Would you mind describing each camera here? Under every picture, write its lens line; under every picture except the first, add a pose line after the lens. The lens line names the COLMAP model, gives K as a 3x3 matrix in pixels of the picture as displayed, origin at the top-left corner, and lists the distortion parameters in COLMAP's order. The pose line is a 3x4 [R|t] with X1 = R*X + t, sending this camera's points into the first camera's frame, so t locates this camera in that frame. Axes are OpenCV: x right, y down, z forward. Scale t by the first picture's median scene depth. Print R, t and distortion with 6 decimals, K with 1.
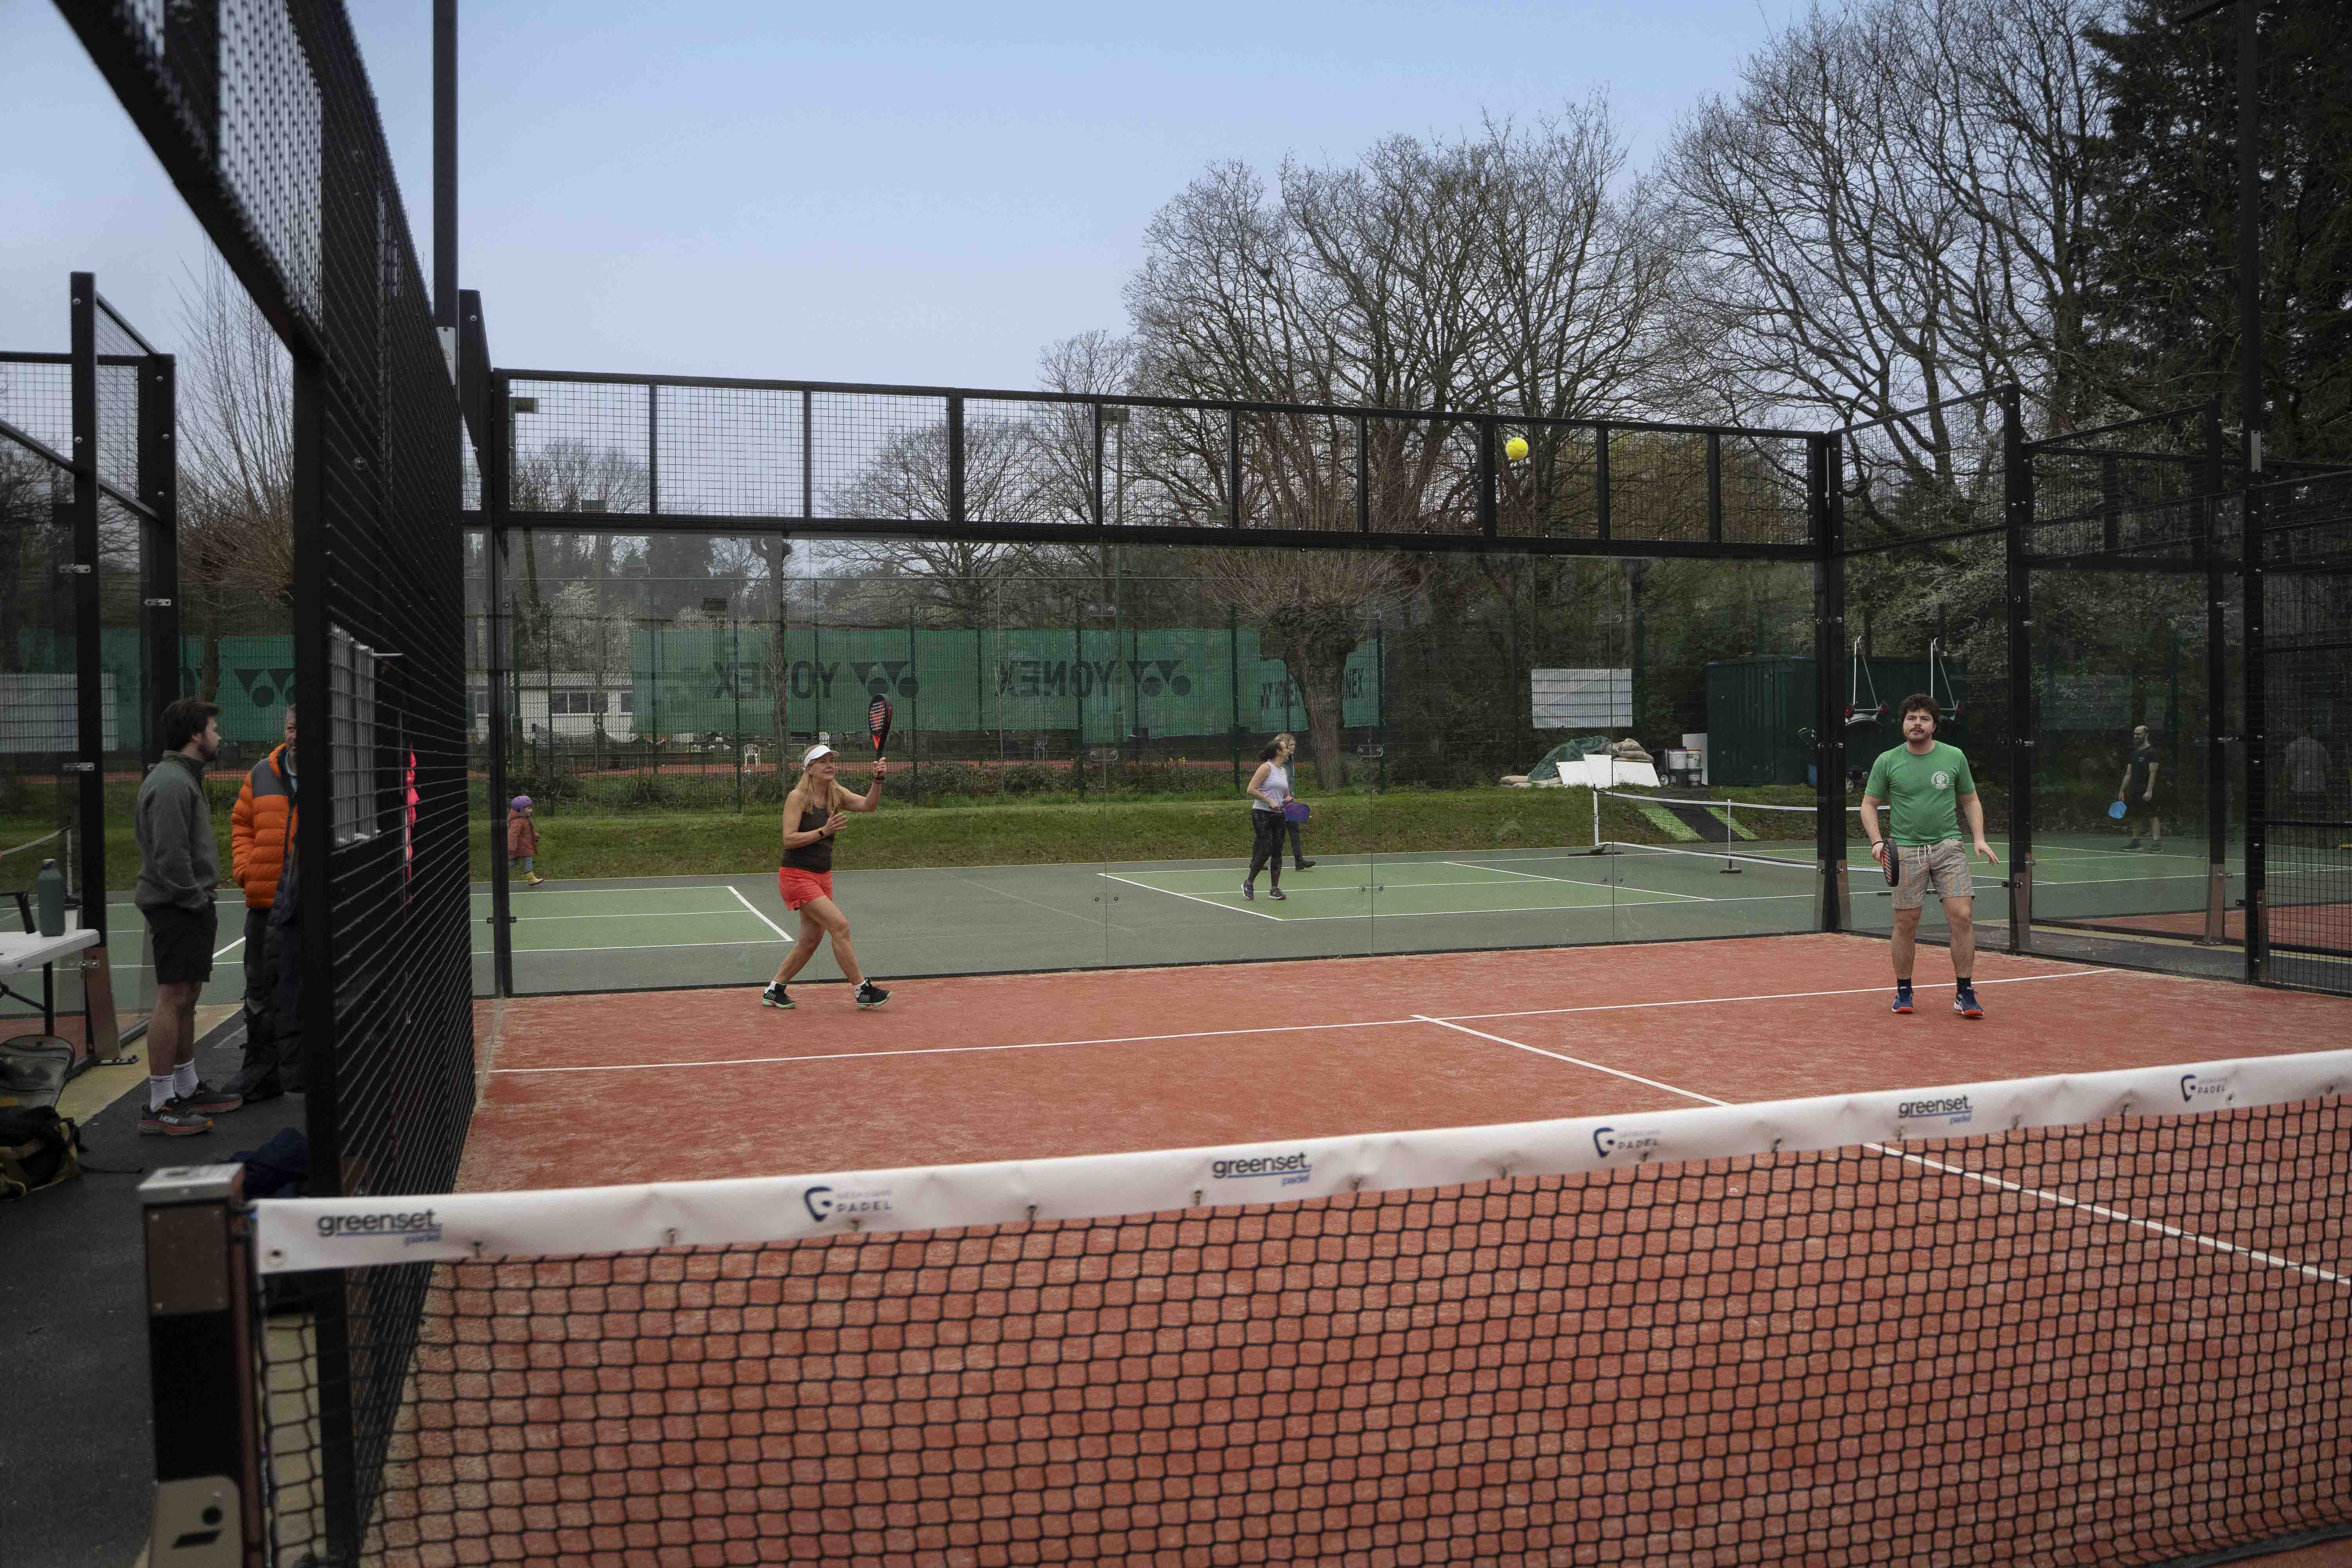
lens RADIAL K [[1905.5, 0, 1182.8], [0, 1905.5, 793.3], [0, 0, 1]] dist [-0.105891, 0.086676]
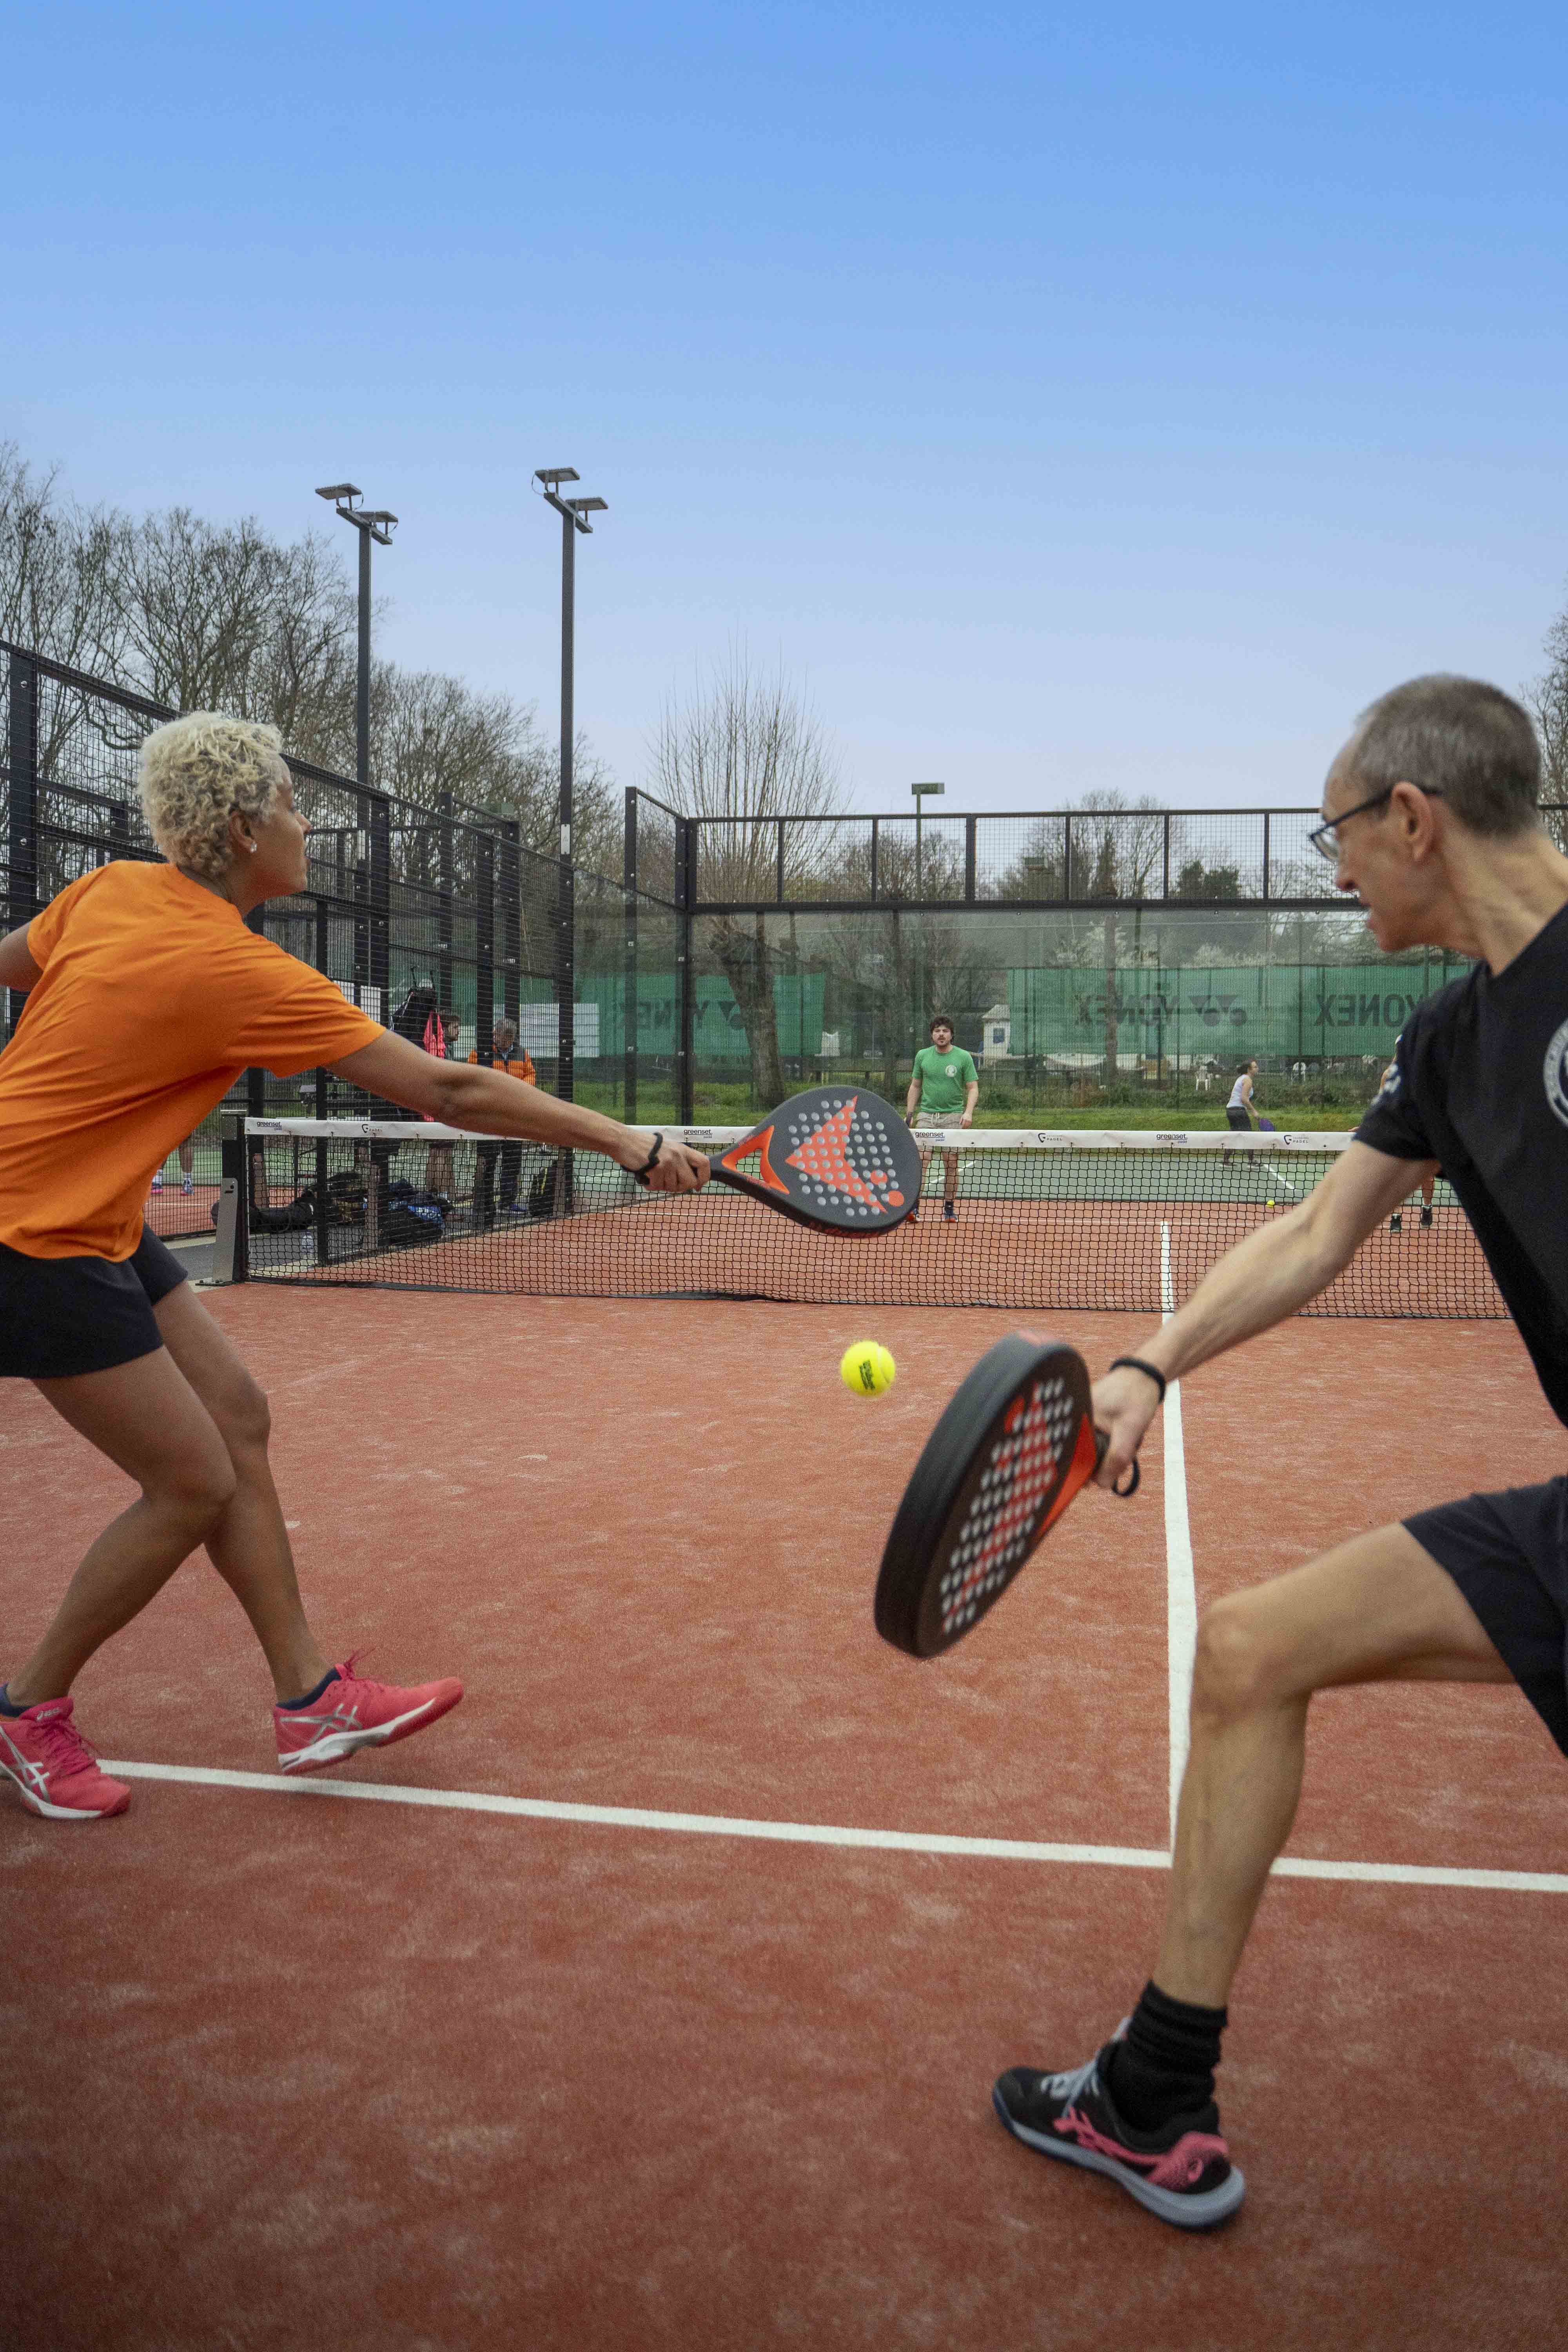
lens RADIAL K [[1905.5, 0, 773.5], [0, 1905.5, 1159.0], [0, 0, 1]] dist [-0.105891, 0.086676]
pose [[0.877757, 0.032599, -0.477996, 0.149533], [-0.025099, 0.999441, 0.022071, 0.010255], [0.478448, -0.007376, 0.878085, -0.126932]]
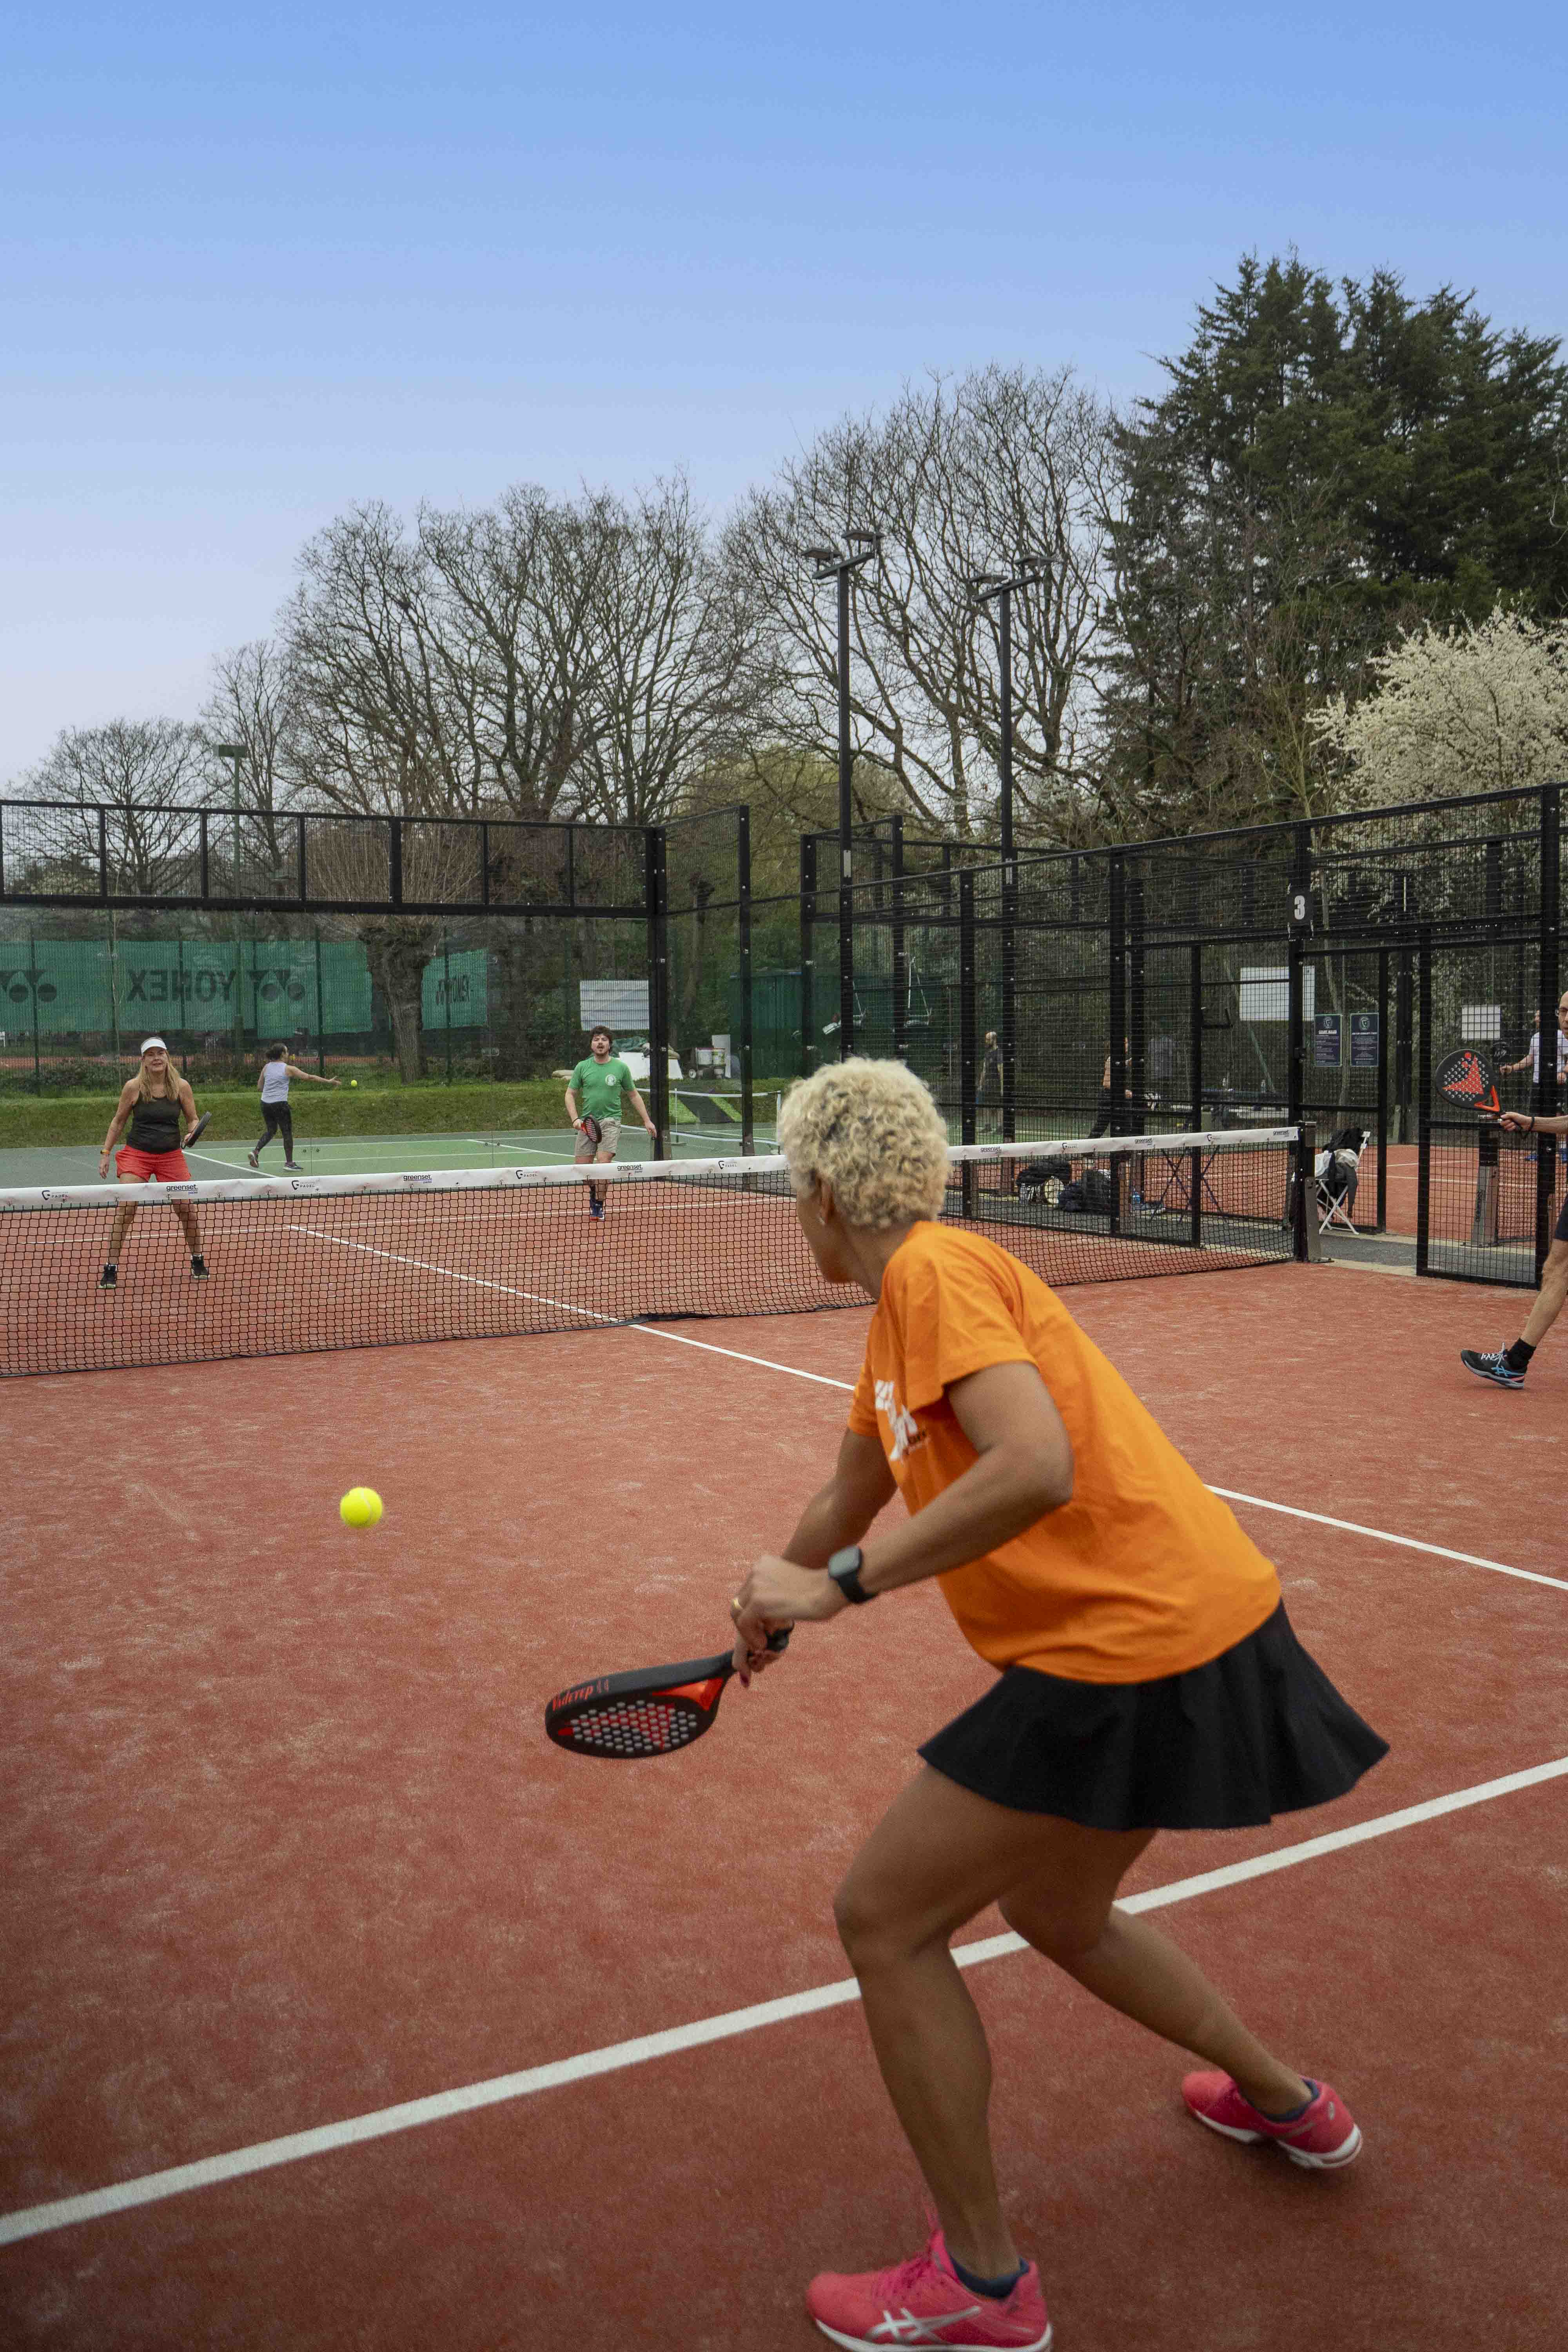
lens RADIAL K [[1905.5, 0, 802.8], [0, 1905.5, 1190.7], [0, 0, 1]] dist [-0.105891, 0.086676]
pose [[0.978715, -0.013771, 0.204762, 0.055692], [0.002570, 0.998490, 0.054868, 0.000893], [-0.205208, -0.053174, 0.977273, -0.155693]]
